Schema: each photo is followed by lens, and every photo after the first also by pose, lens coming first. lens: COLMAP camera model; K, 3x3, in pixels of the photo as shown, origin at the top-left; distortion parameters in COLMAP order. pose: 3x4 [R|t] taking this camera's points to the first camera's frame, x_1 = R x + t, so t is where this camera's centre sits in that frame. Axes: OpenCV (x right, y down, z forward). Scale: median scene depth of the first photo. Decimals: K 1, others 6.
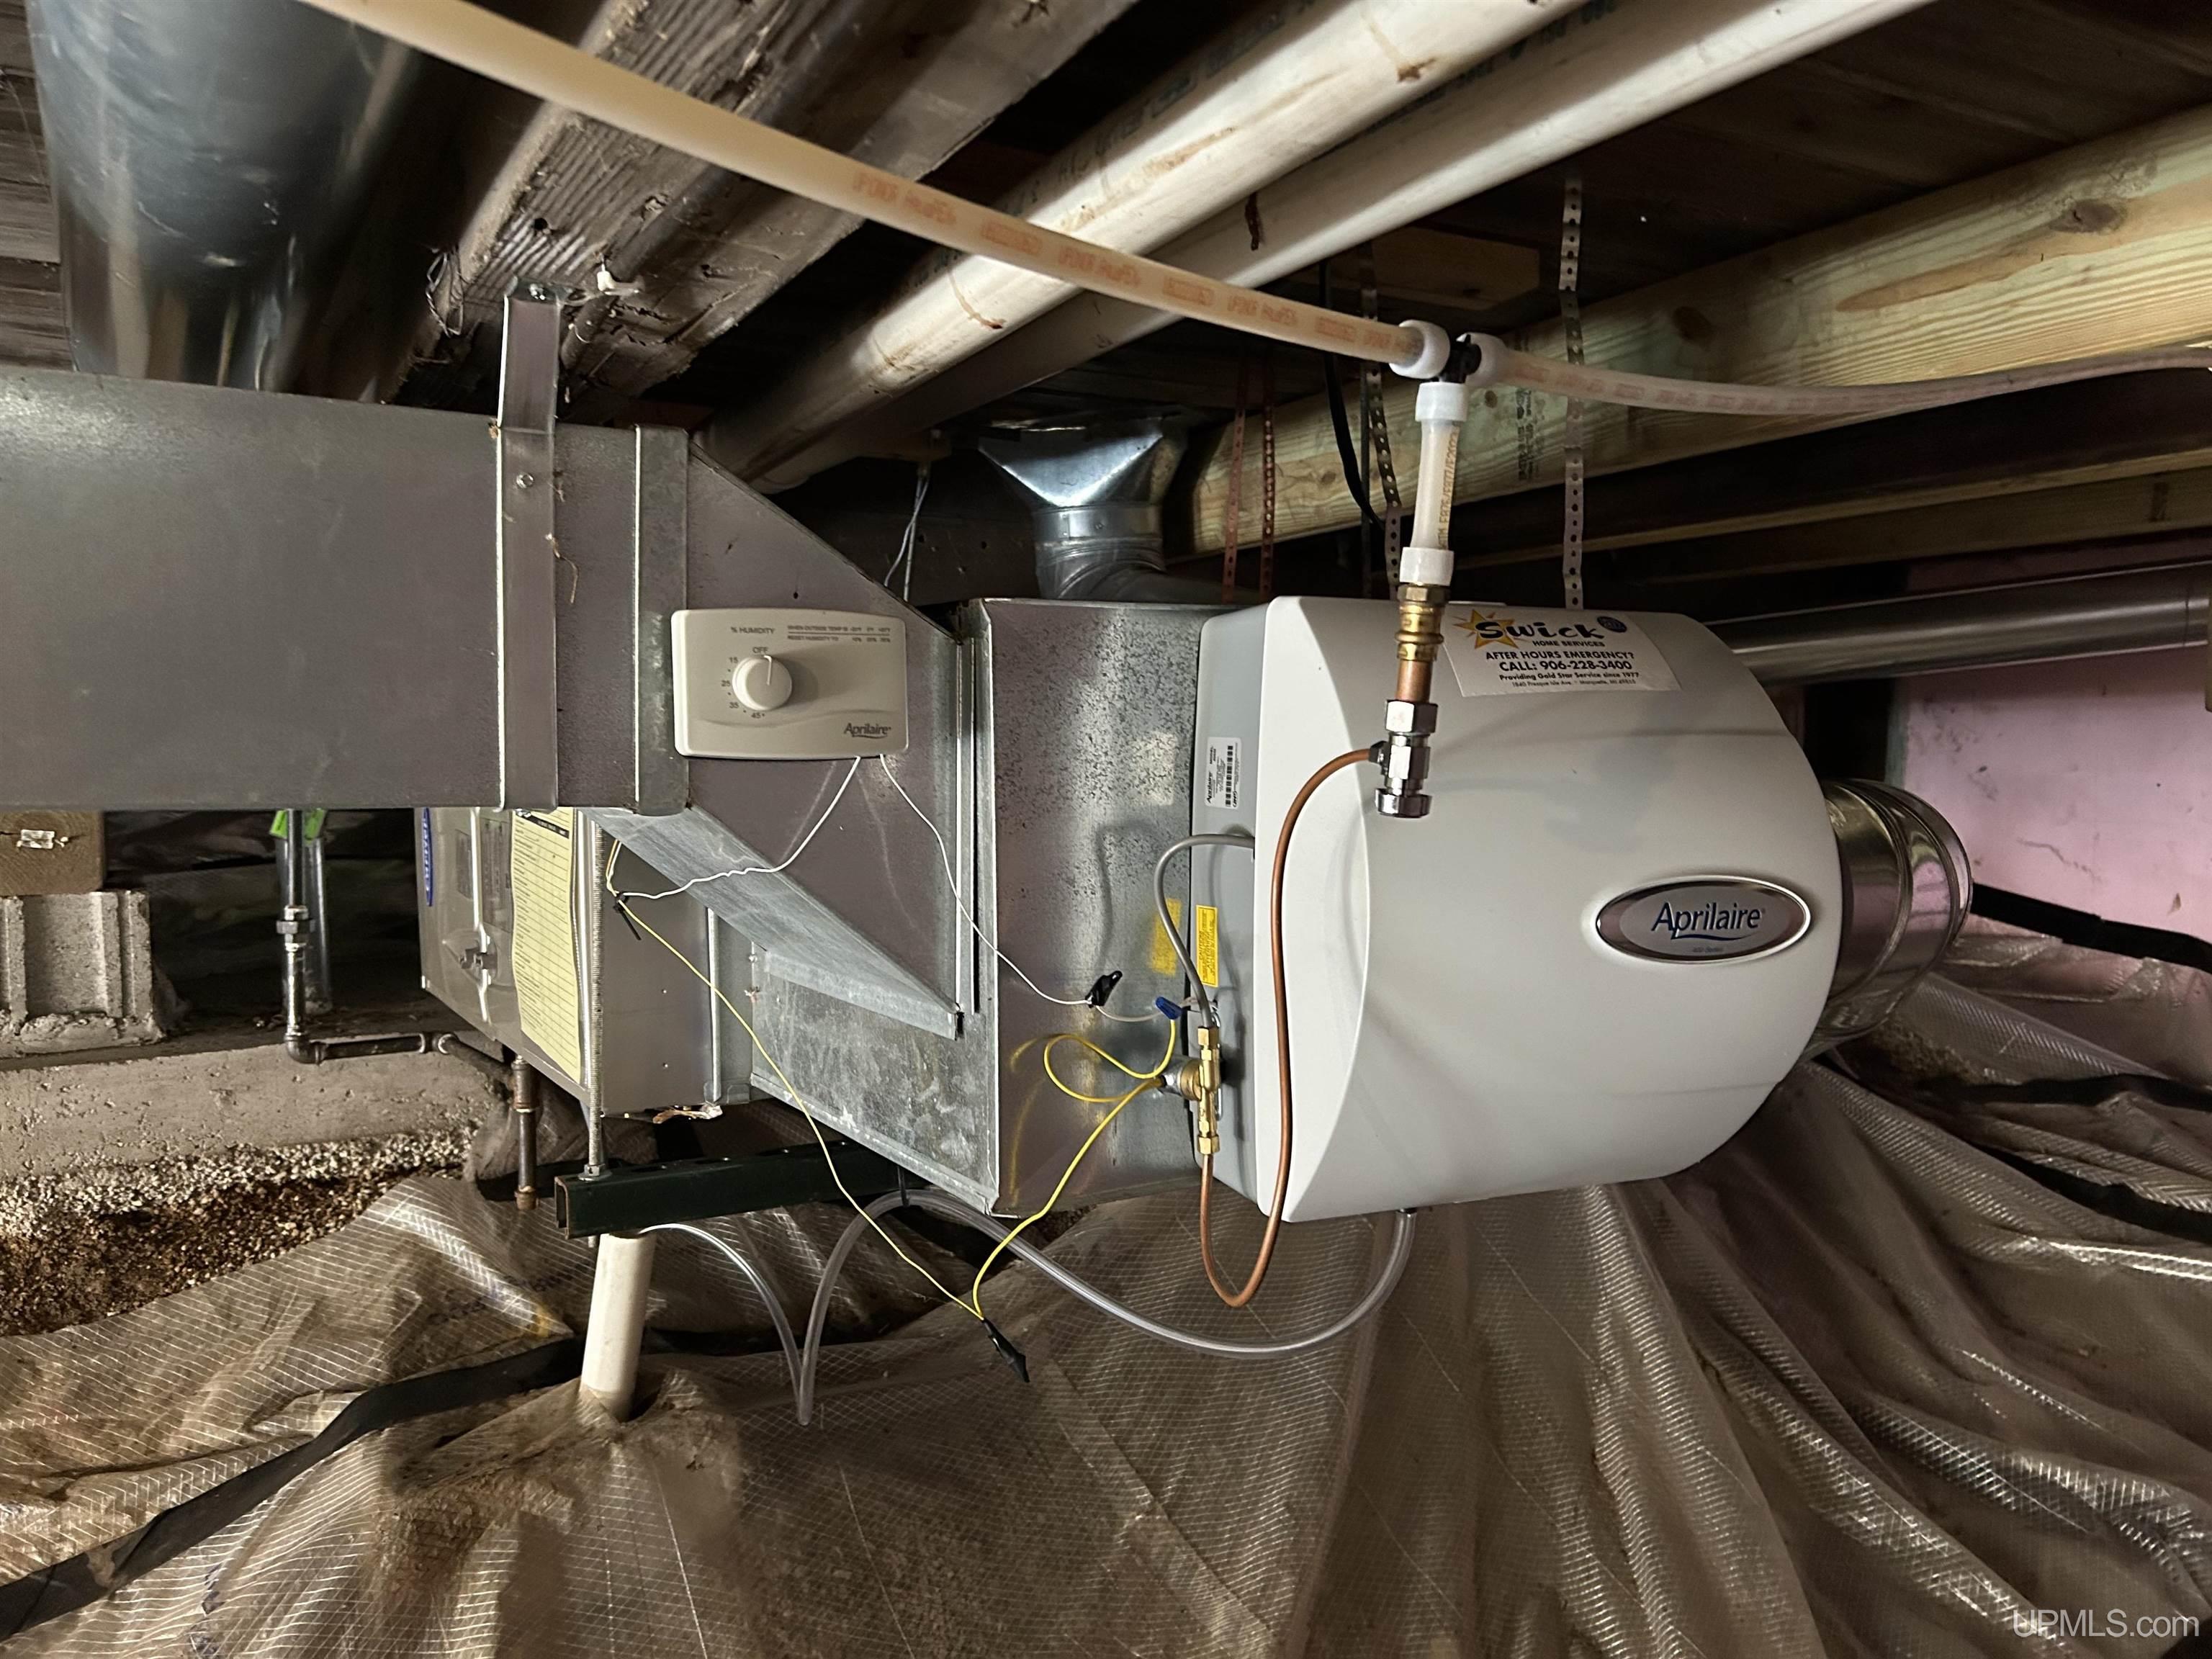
lens RADIAL K [[1650.8, 0, 1102.2], [0, 1650.8, 823.4], [0, 0, 1]] dist [0.059925, -0.063269]
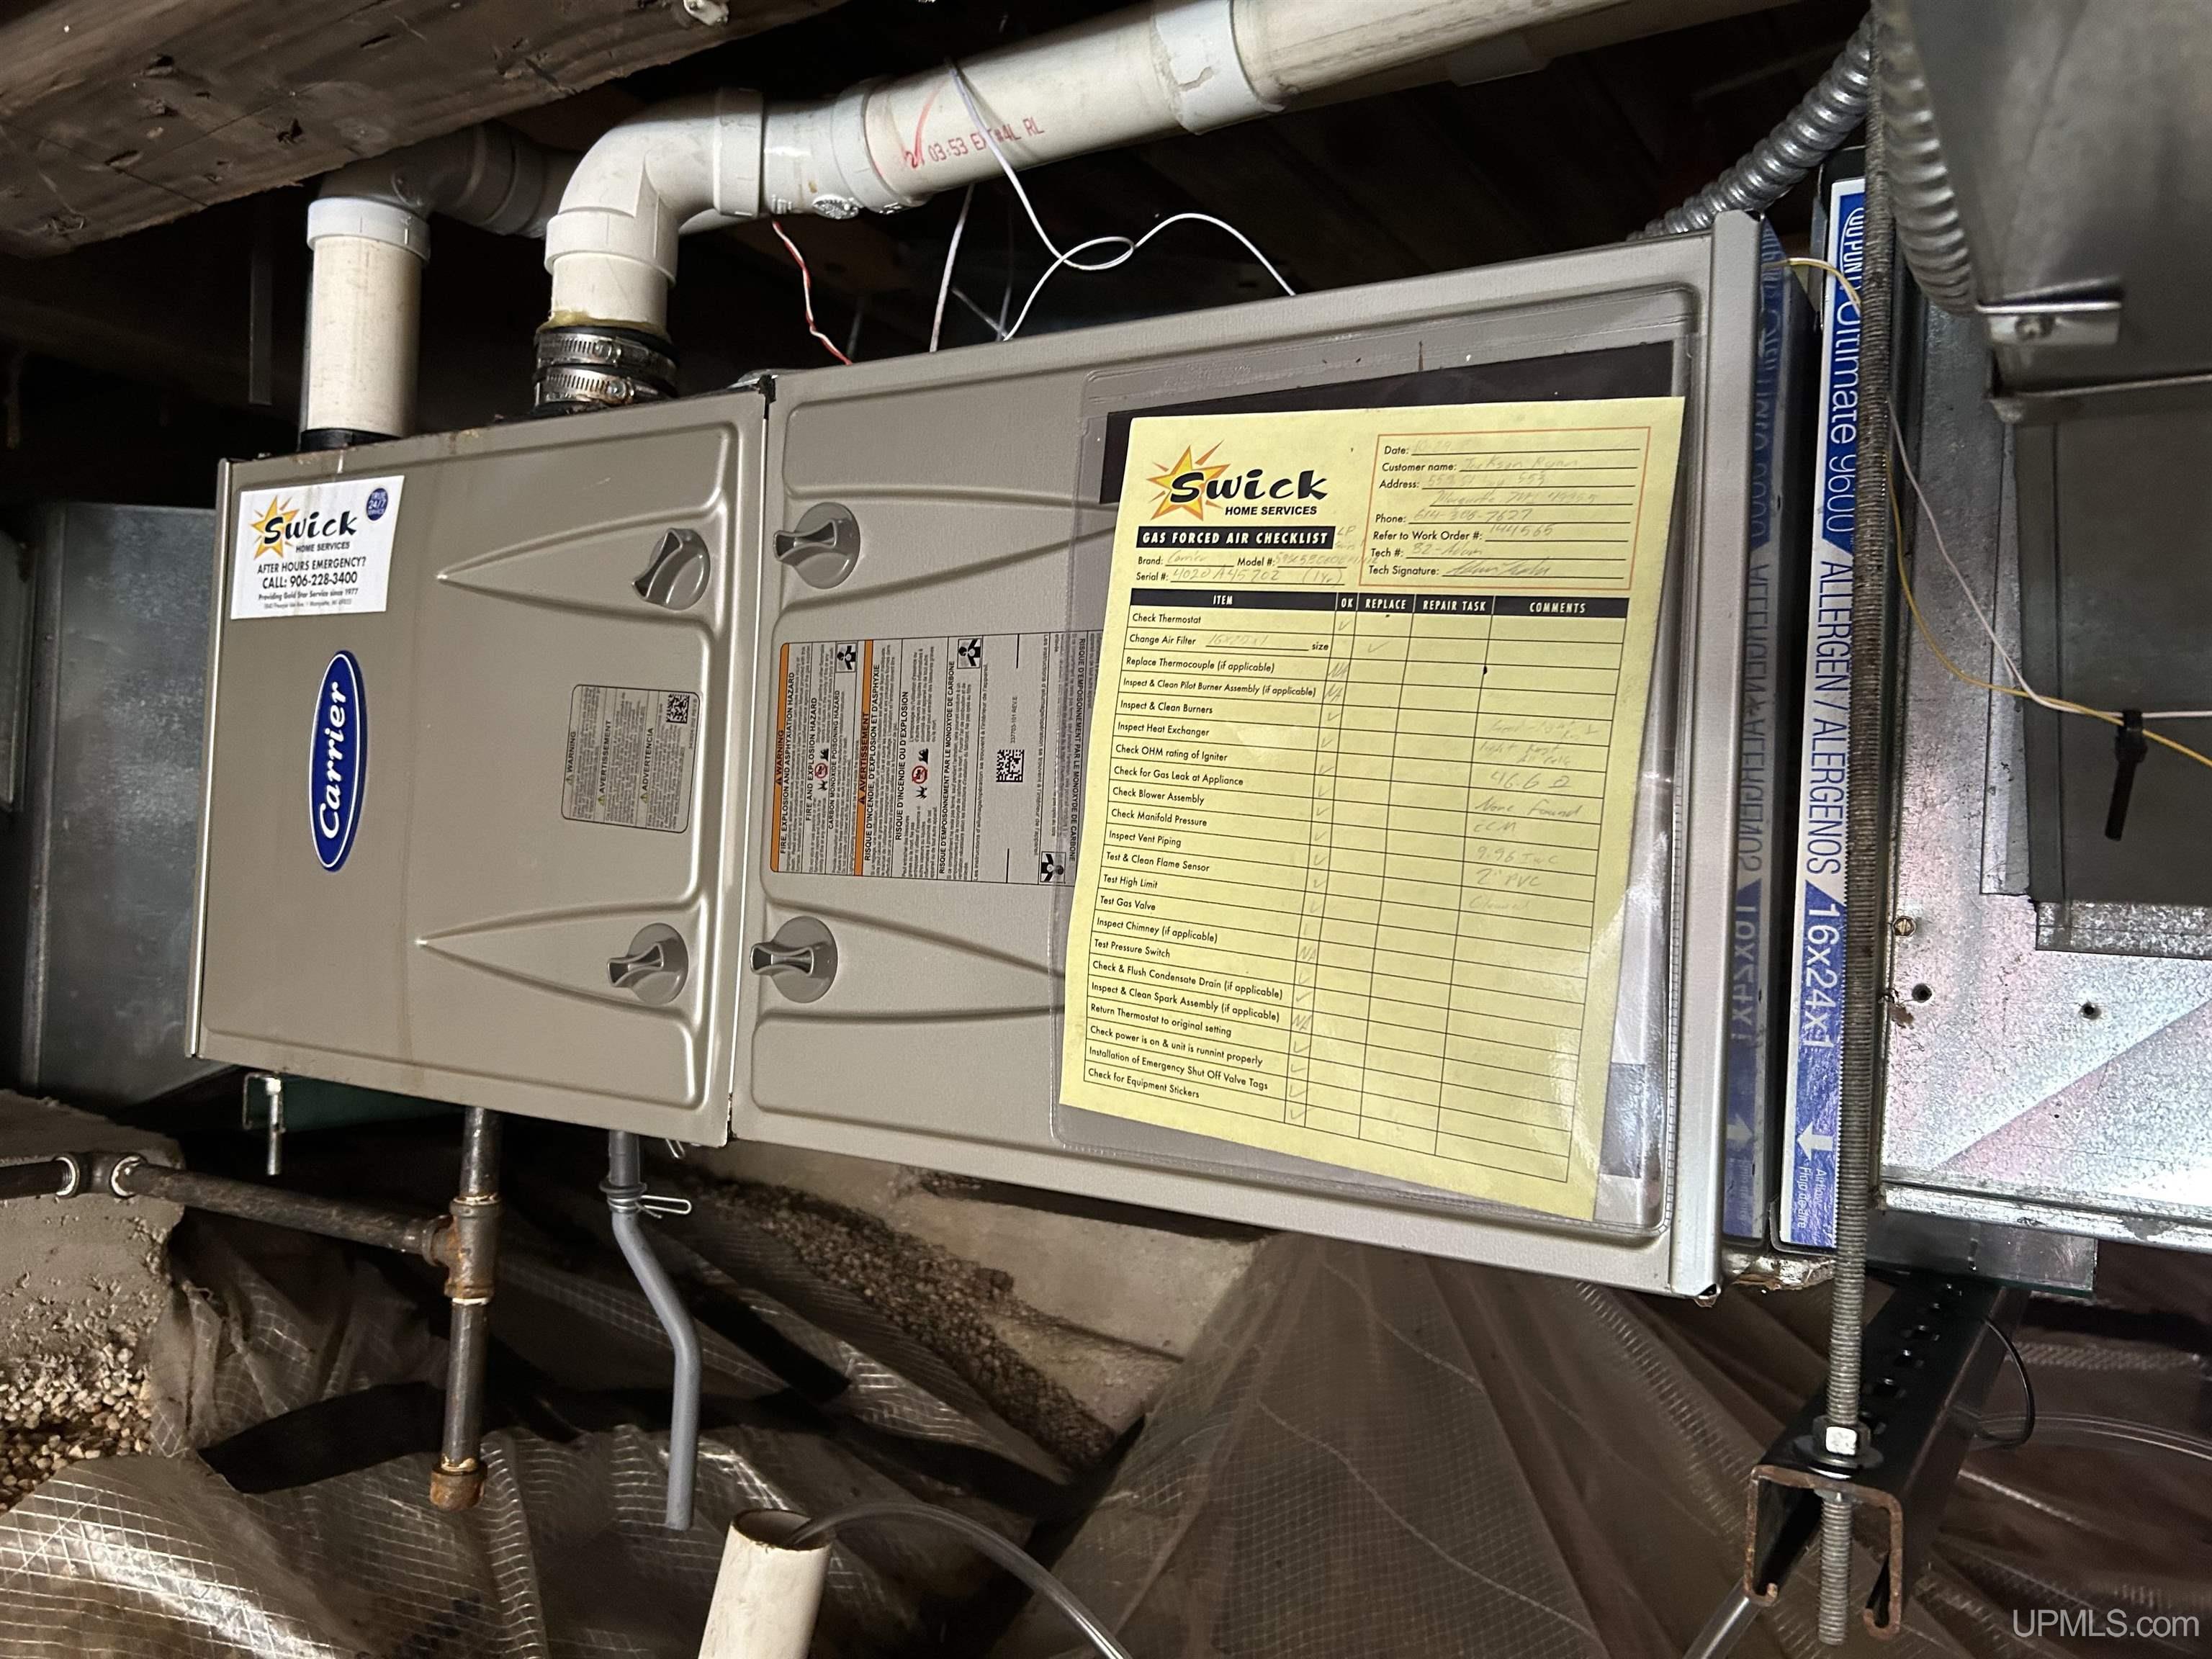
lens RADIAL K [[1650.8, 0, 1100.5], [0, 1650.8, 838.4], [0, 0, 1]] dist [0.059925, -0.063269]
pose [[0.887415, 0.061794, 0.456811, -0.377152], [-0.032031, 0.996845, -0.072621, 0.060218], [-0.459857, 0.049813, 0.886595, 0.429360]]
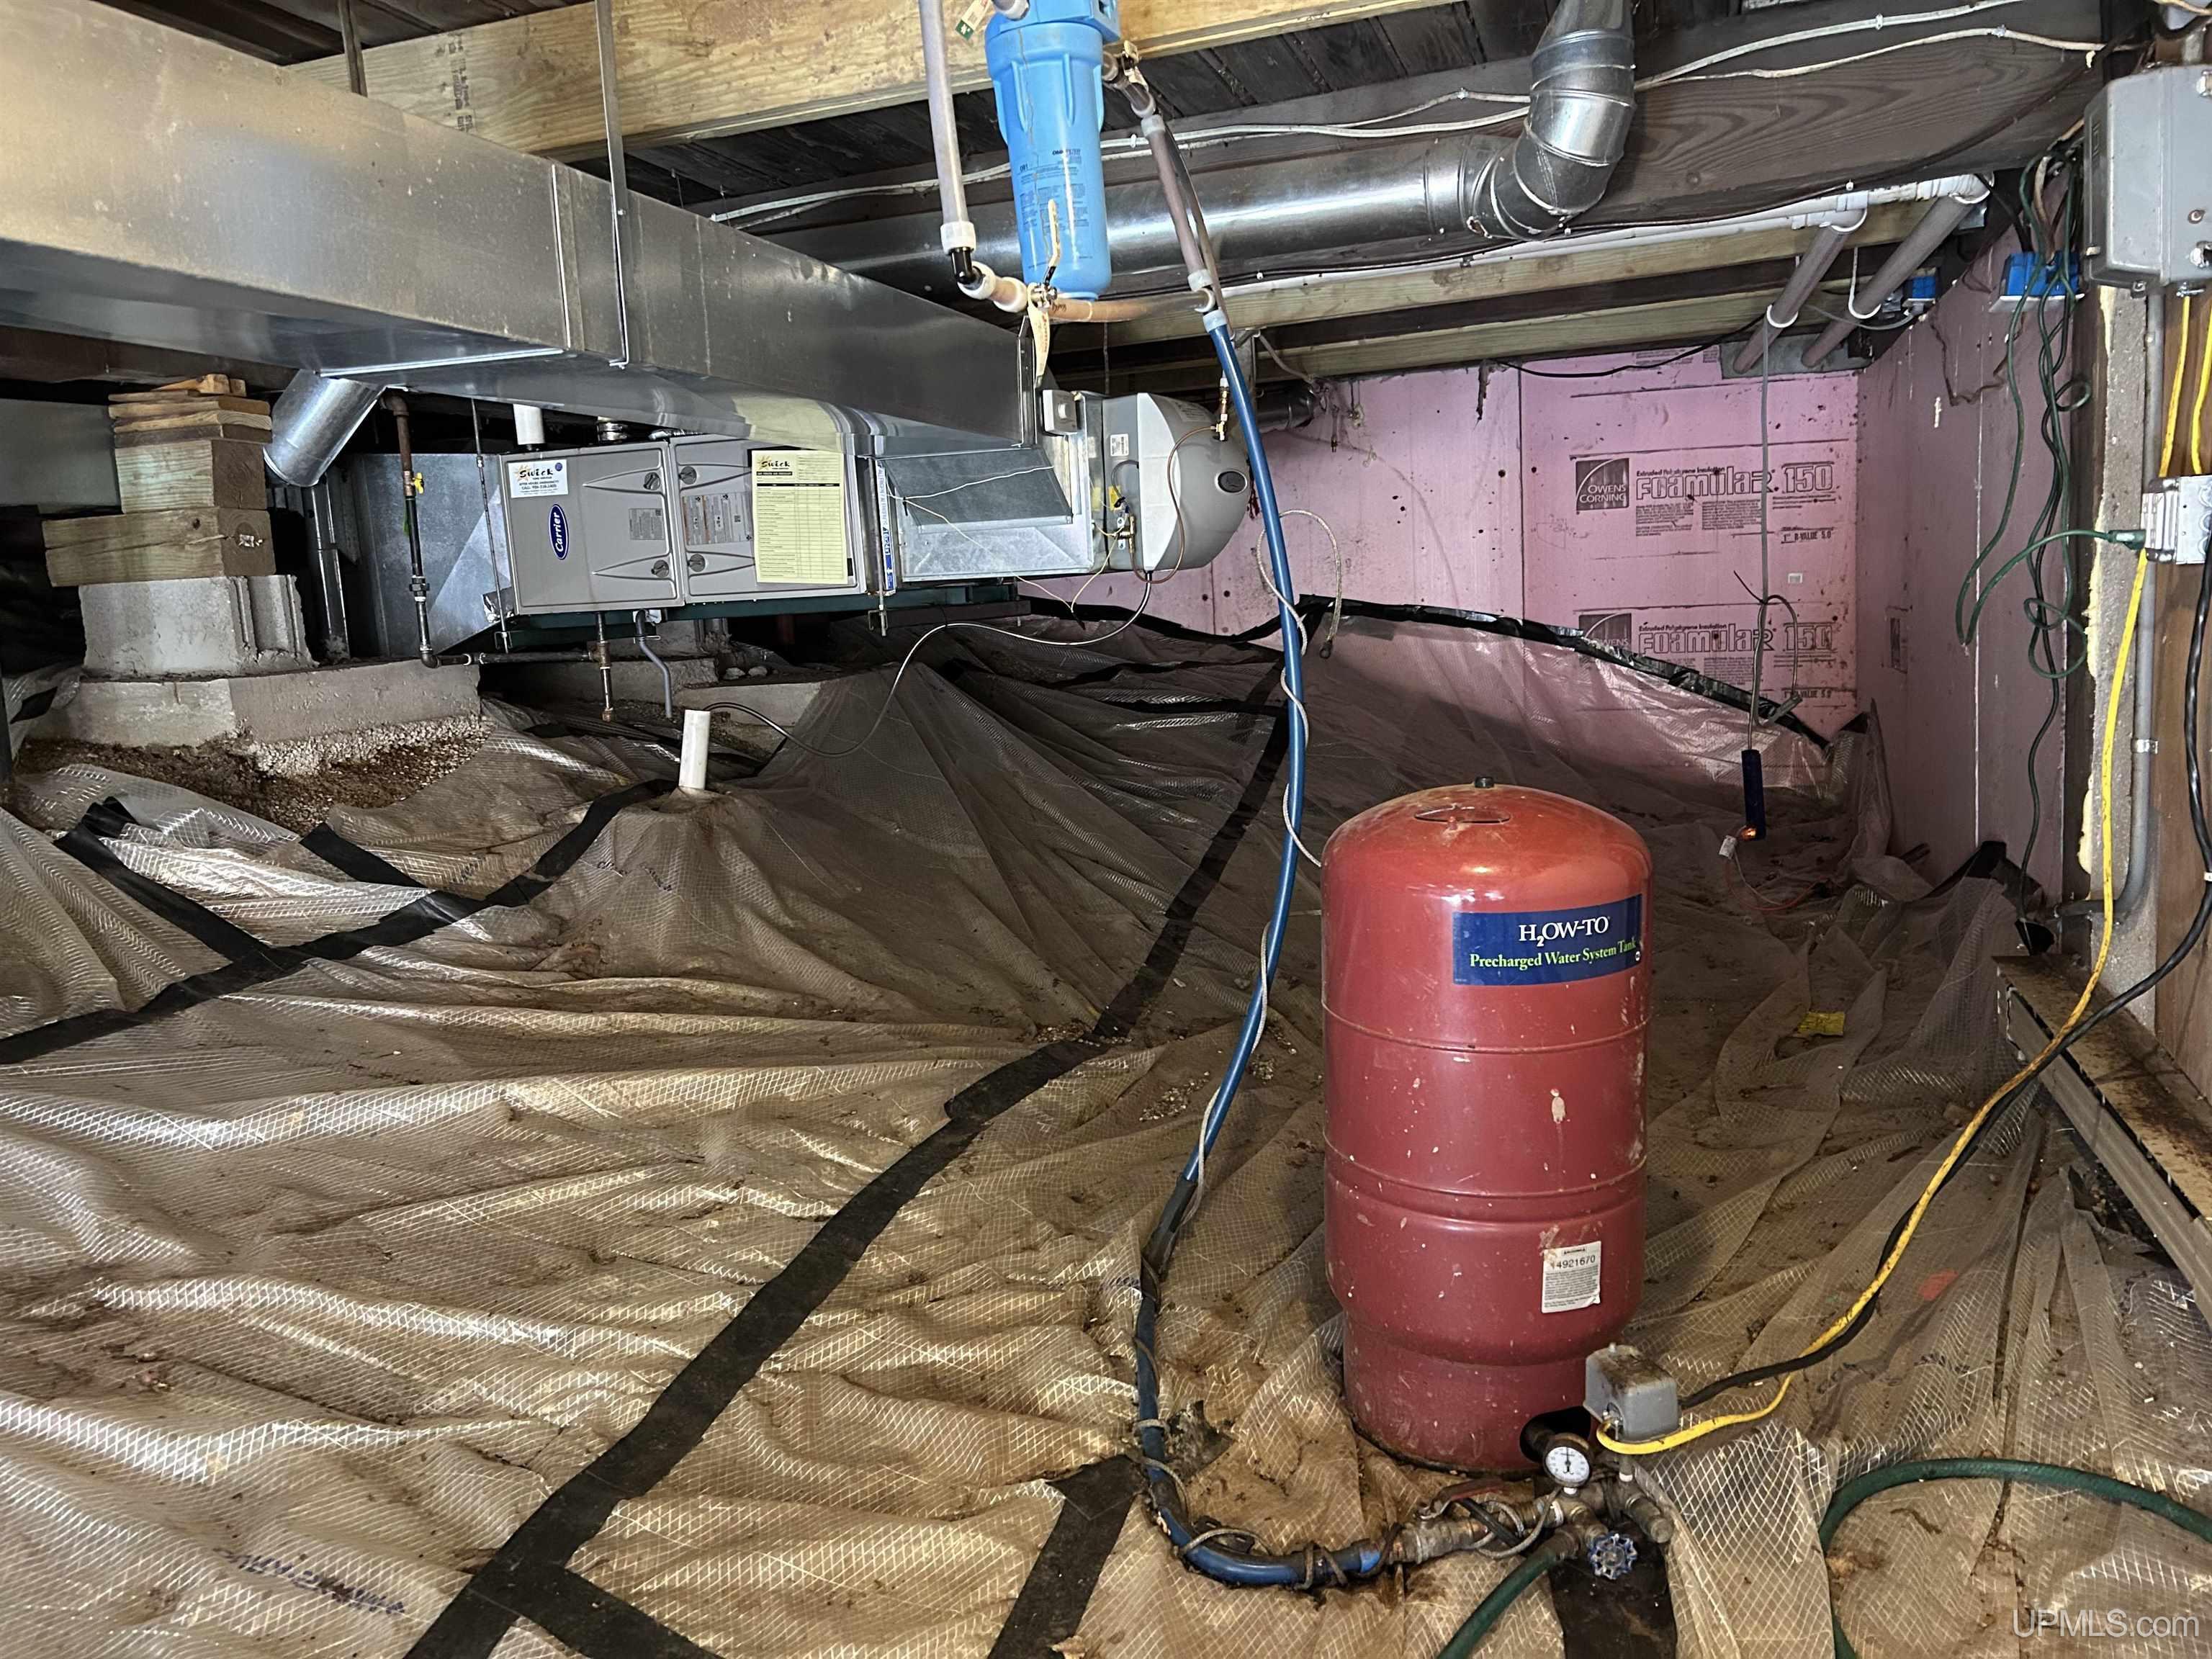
lens RADIAL K [[1650.8, 0, 1111.1], [0, 1650.8, 817.7], [0, 0, 1]] dist [0.059925, -0.063269]
pose [[0.747324, -0.137227, 0.650135, -1.080908], [0.091269, 0.990367, 0.104128, 0.180215], [-0.658161, -0.018481, 0.752650, -0.768655]]
